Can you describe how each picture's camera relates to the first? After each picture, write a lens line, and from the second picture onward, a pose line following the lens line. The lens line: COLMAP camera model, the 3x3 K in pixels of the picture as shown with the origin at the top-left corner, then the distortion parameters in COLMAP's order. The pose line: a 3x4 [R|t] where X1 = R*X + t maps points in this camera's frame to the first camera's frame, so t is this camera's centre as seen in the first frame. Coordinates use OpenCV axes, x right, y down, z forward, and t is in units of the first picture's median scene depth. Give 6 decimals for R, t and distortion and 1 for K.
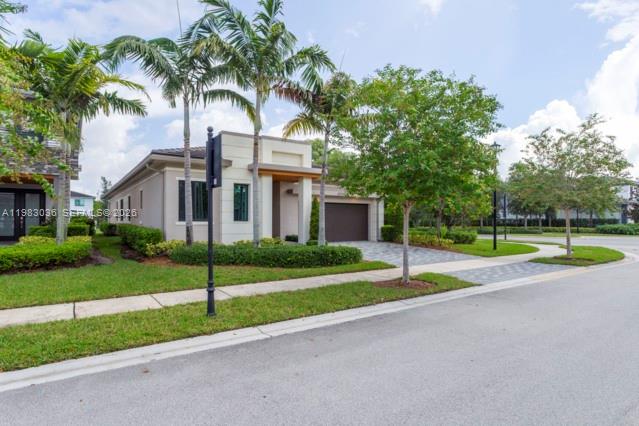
lens RADIAL K [[366.1, 0, 322.0], [0, 366.1, 228.7], [0, 0, 1]] dist [-0.000011, 0.000184]
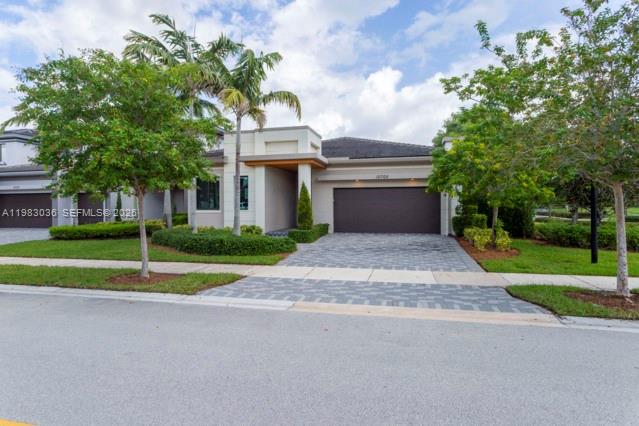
lens RADIAL K [[340.2, 0, 319.5], [0, 340.2, 213.0], [0, 0, 1]] dist [-0.002435, 0.000008]
pose [[0.679446, 0.002253, -0.733722, 0.696740], [-0.009981, 0.999931, -0.006171, -0.006037], [0.733657, 0.011516, 0.679422, 0.464631]]
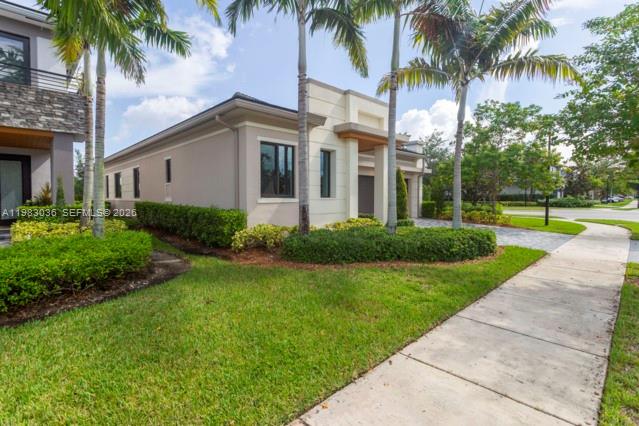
lens RADIAL K [[307.3, 0, 310.4], [0, 307.3, 212.5], [0, 0, 1]] dist [0.017992, -0.000453]
pose [[0.988066, -0.012309, 0.153541, -0.352868], [0.007842, 0.999529, 0.029668, -0.007912], [-0.153834, -0.028110, 0.987697, 0.346289]]
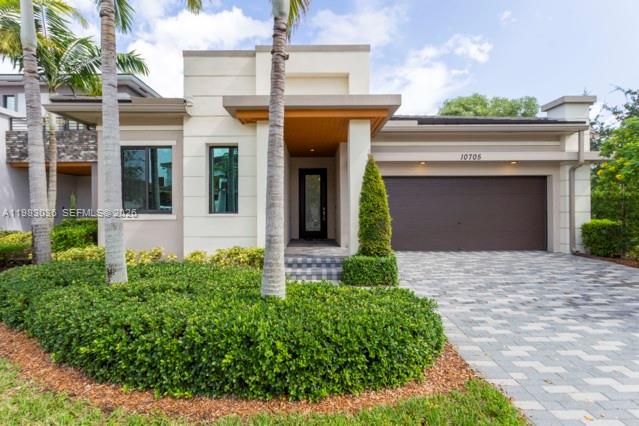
lens RADIAL K [[307.3, 0, 310.4], [0, 307.3, 212.5], [0, 0, 1]] dist [0.017992, -0.000453]
pose [[0.826308, -0.003292, -0.563209, 0.141048], [-0.005954, 0.999876, -0.014580, -0.015143], [0.563188, 0.015401, 0.826186, 0.688527]]
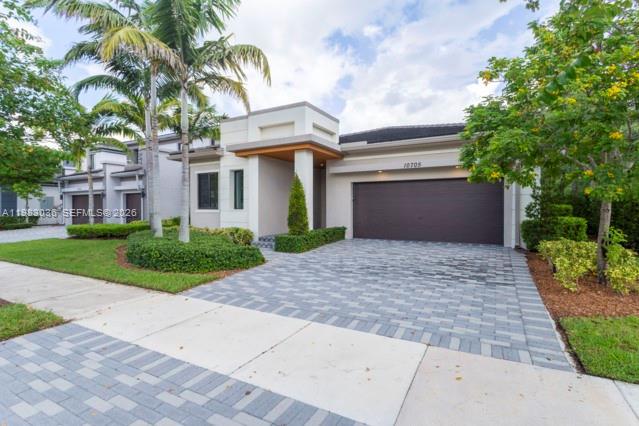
lens RADIAL K [[307.3, 0, 310.4], [0, 307.3, 212.5], [0, 0, 1]] dist [0.017992, -0.000453]
pose [[0.457430, 0.002099, -0.889243, 0.574443], [-0.018305, 0.999808, -0.007056, -0.009124], [0.889057, 0.019506, 0.457380, 0.793013]]
